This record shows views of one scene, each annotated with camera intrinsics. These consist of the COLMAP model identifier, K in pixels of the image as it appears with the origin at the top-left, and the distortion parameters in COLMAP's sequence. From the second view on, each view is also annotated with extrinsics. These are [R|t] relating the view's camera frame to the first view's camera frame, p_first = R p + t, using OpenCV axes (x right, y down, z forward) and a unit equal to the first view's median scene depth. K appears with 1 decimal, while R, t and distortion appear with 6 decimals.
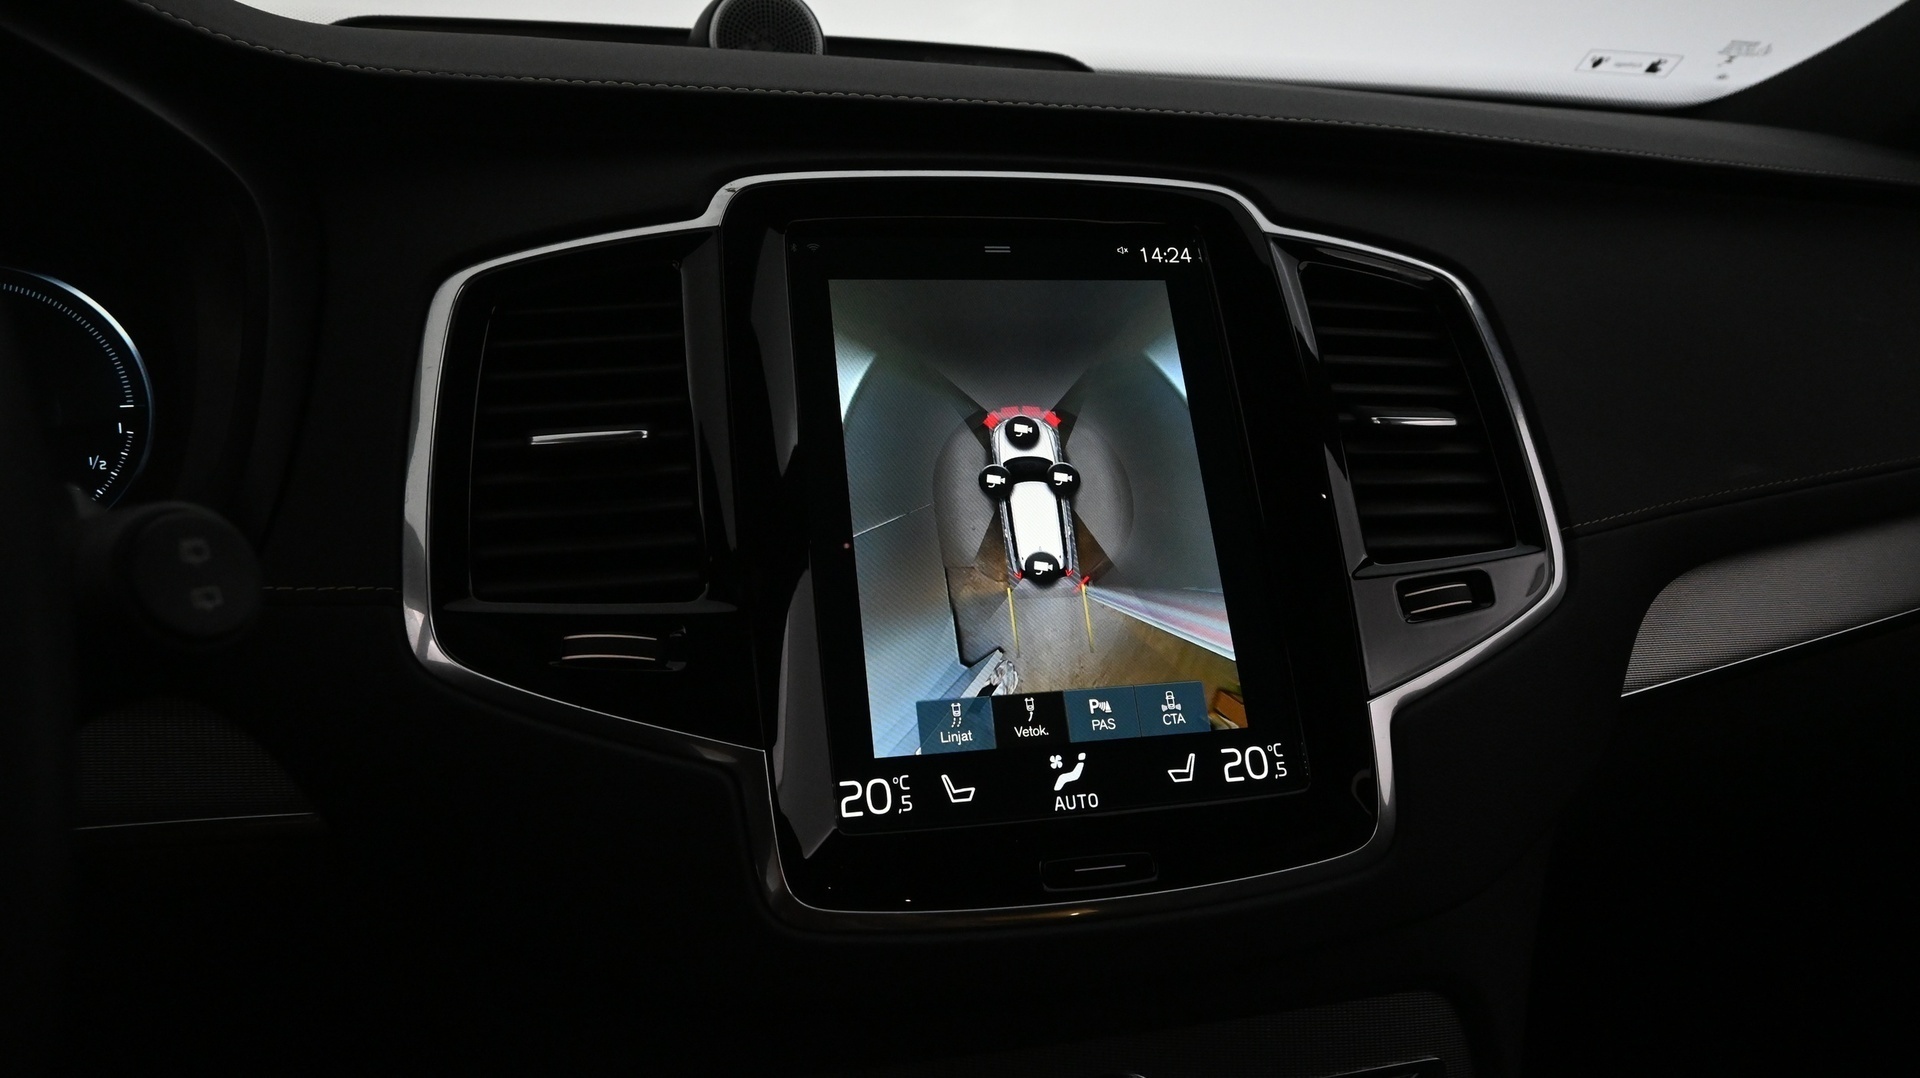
lens RADIAL K [[1304.6, 0, 960.0], [0, 1304.6, 539.0], [0, 0, 1]] dist [-0.003746, 0.000489]
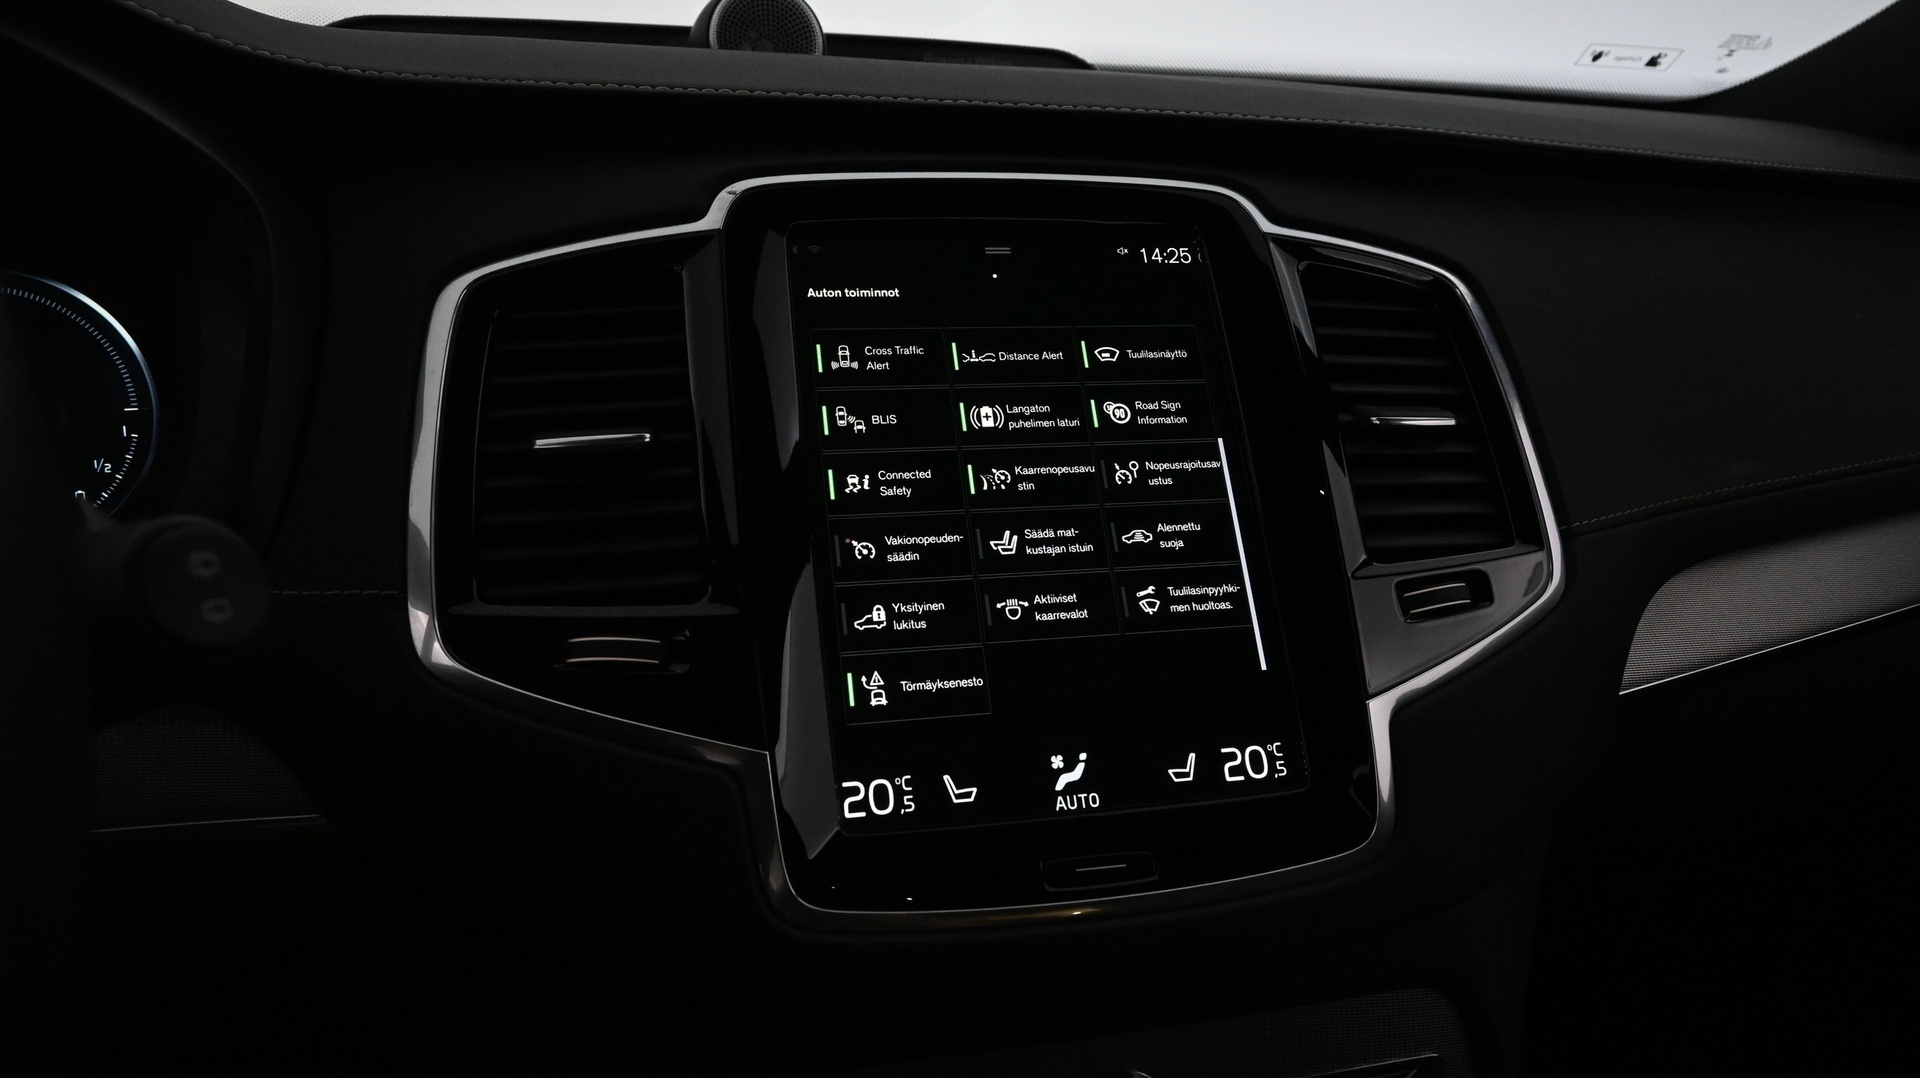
lens RADIAL K [[1304.6, 0, 960.0], [0, 1304.6, 539.0], [0, 0, 1]] dist [-0.003746, 0.000489]
pose [[0.999997, -0.002431, -0.000428, -0.000490], [0.002434, 0.999973, 0.006997, -0.007823], [0.000411, -0.006998, 0.999975, -0.004911]]
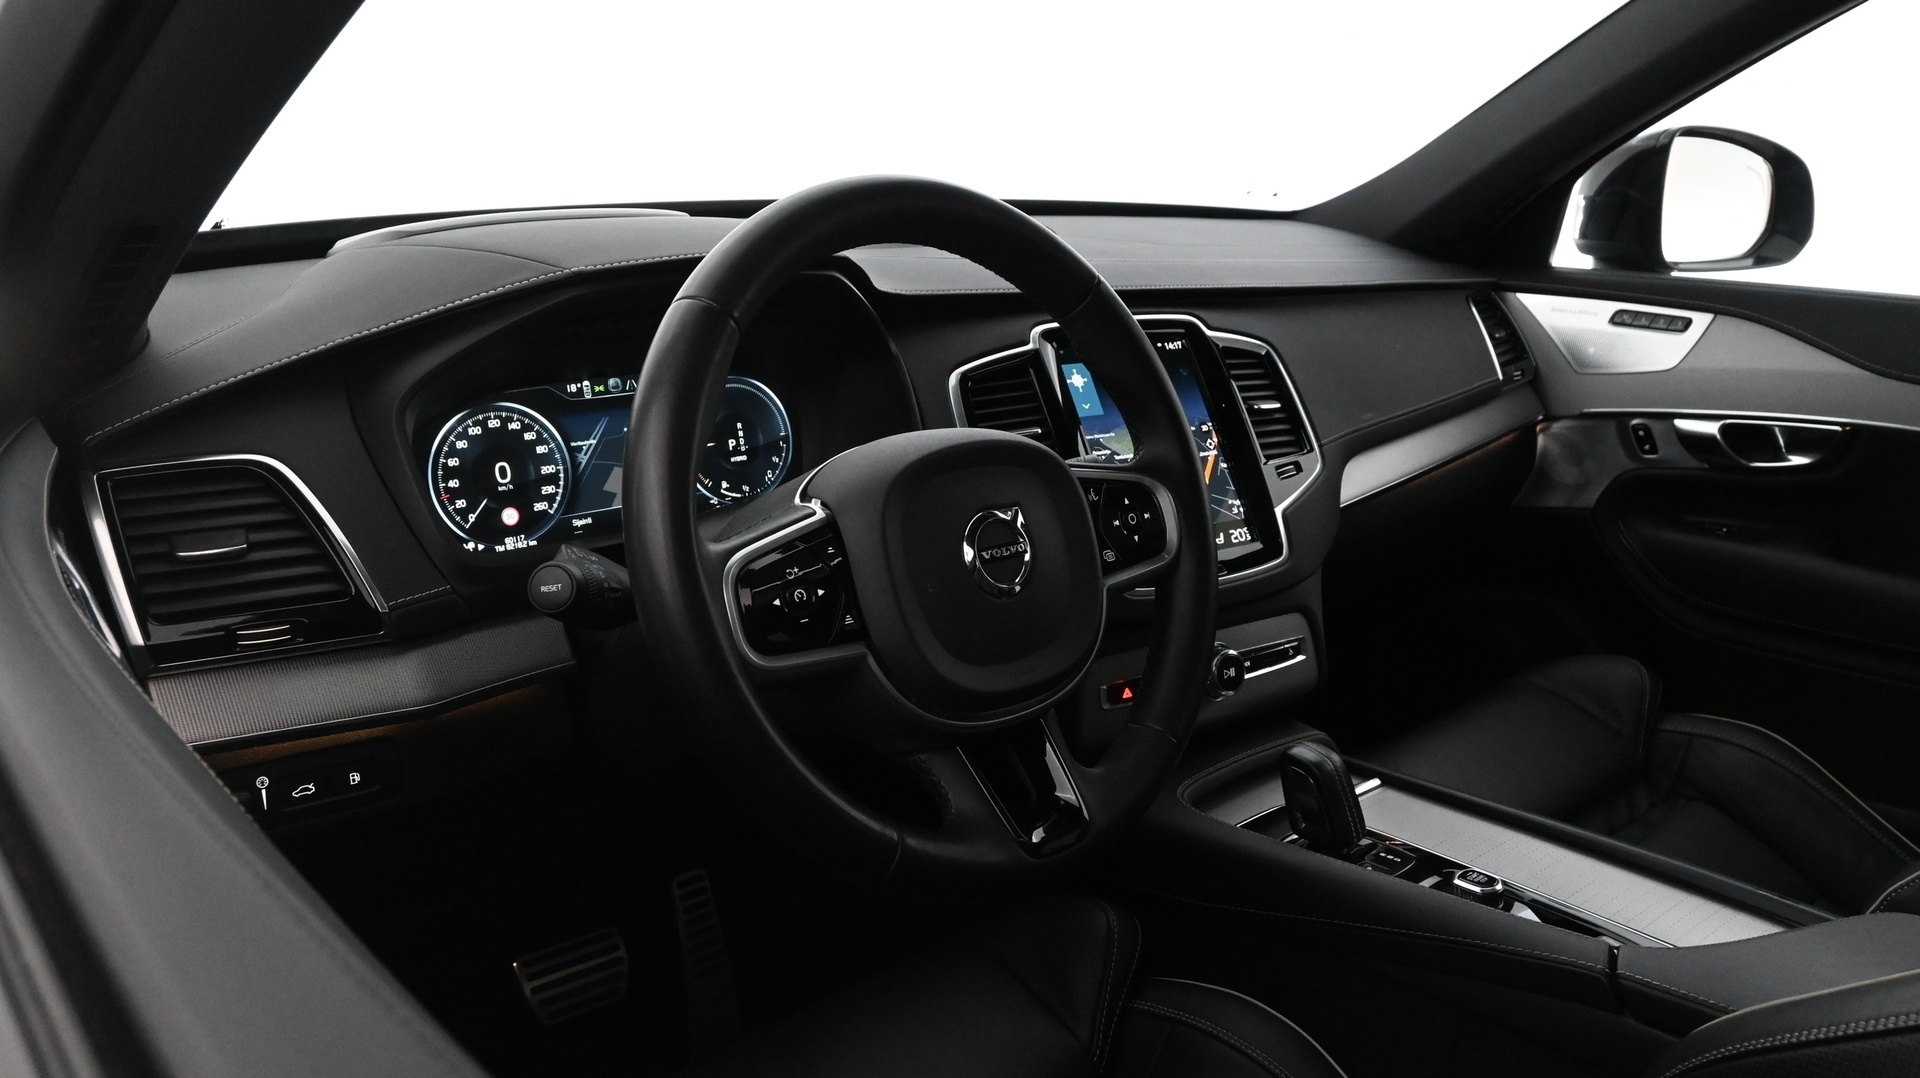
lens RADIAL K [[1403.4, 0, 960.0], [0, 1403.4, 539.0], [0, 0, 1]] dist [-0.028110, -0.001590]
pose [[0.938637, -0.093017, 0.332128, -1.254131], [0.087007, 0.995662, 0.032955, 0.030021], [-0.333752, -0.002035, 0.942659, -1.519306]]
